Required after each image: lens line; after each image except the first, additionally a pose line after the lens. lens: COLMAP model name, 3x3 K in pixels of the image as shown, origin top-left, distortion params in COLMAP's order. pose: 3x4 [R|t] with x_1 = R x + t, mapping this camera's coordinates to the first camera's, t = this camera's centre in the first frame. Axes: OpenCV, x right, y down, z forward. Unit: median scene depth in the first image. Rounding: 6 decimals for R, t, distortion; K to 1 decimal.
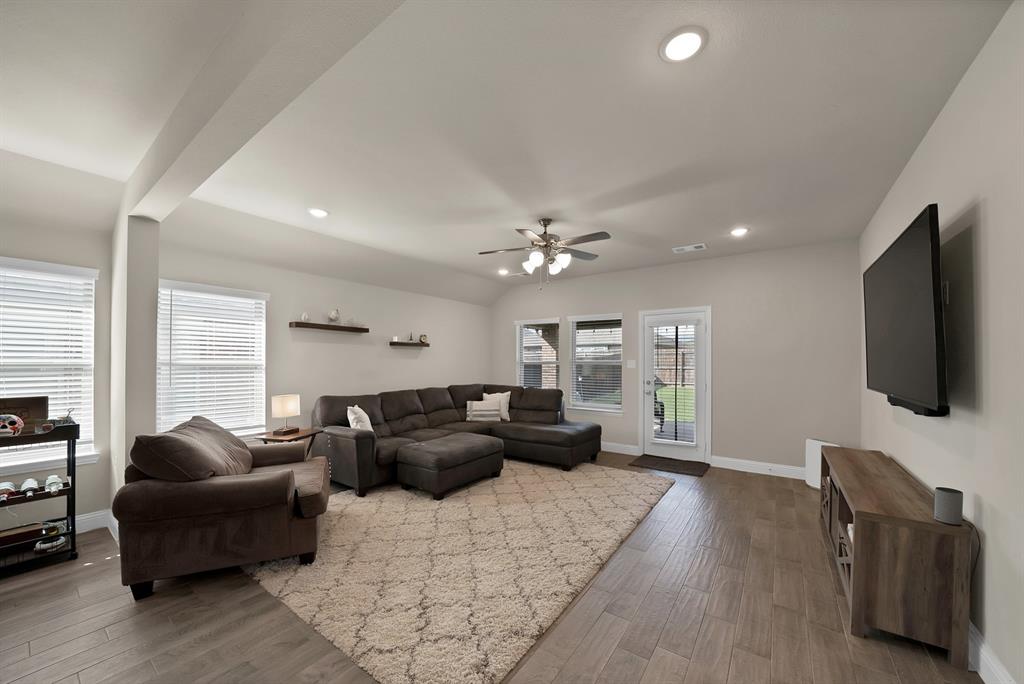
lens RADIAL K [[377.2, 0, 511.5], [0, 377.2, 360.8], [0, 0, 1]] dist [-0.001878, -0.000067]
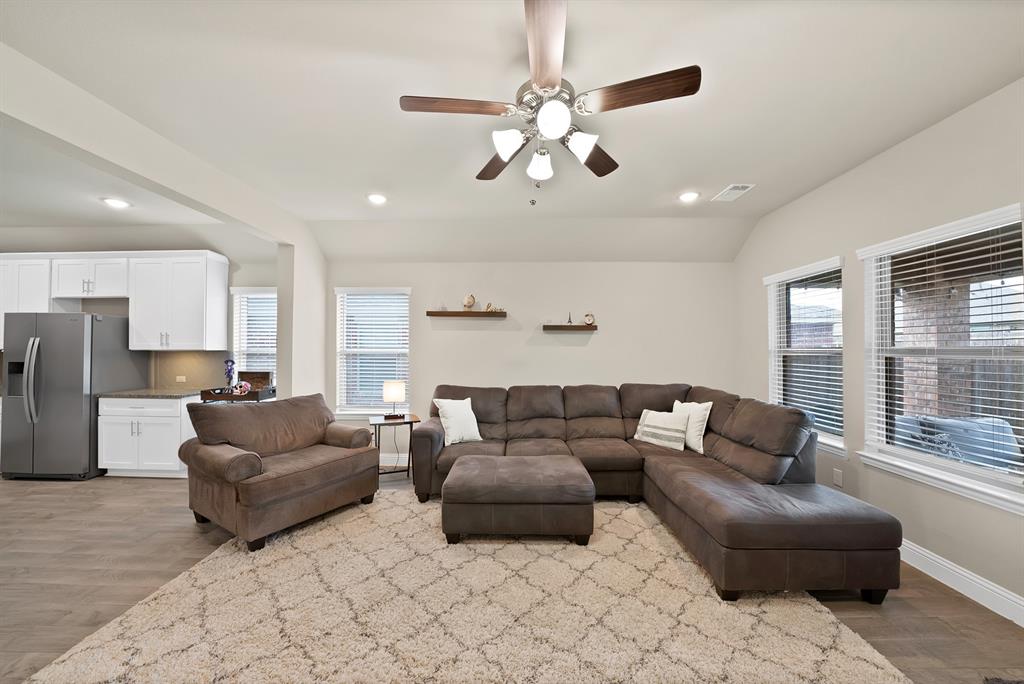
lens RADIAL K [[373.1, 0, 513.4], [0, 373.1, 345.1], [0, 0, 1]] dist [-0.017388, 0.000093]
pose [[0.570500, -0.011142, -0.821222, 0.359502], [0.001820, 0.999923, -0.012302, 0.002401], [0.821296, 0.005524, 0.570476, 0.545512]]
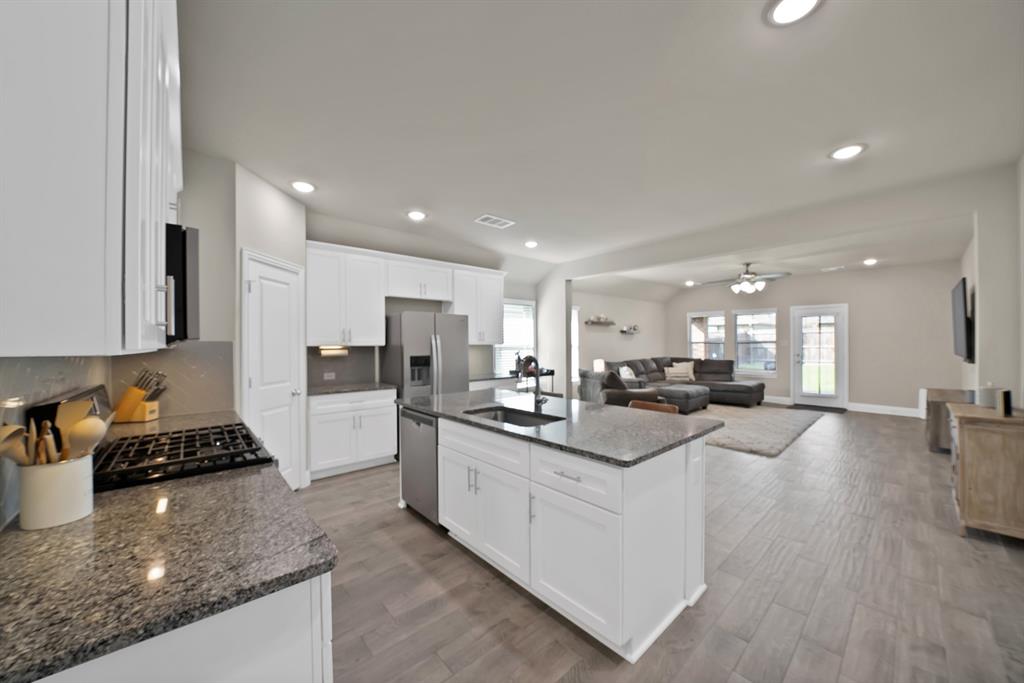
lens RADIAL K [[359.9, 0, 515.2], [0, 359.9, 344.5], [0, 0, 1]] dist [-0.000779, -0.009143]
pose [[0.977774, -0.006047, -0.209574, -0.509394], [0.007099, 0.999966, 0.004268, 0.000881], [0.209541, -0.005661, 0.977783, -0.733756]]
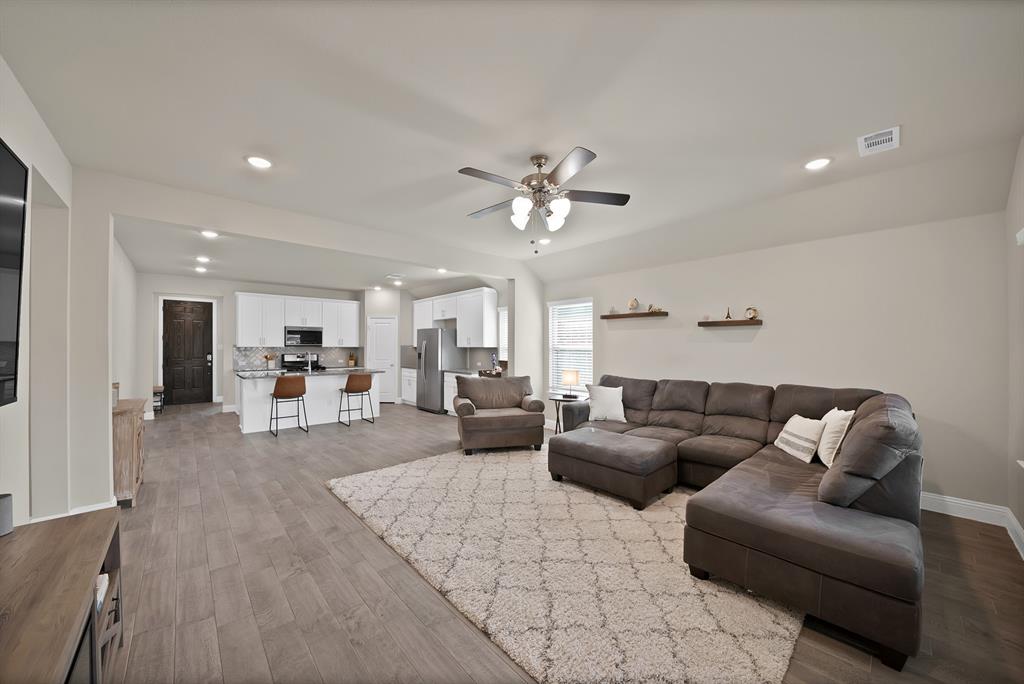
lens RADIAL K [[369.6, 0, 513.6], [0, 369.6, 345.2], [0, 0, 1]] dist [-0.002414, -0.000044]
pose [[-0.202112, -0.005226, -0.979349, 0.647646], [0.003983, 0.999973, -0.006158, 0.004125], [0.979354, -0.005145, -0.202085, 0.861708]]
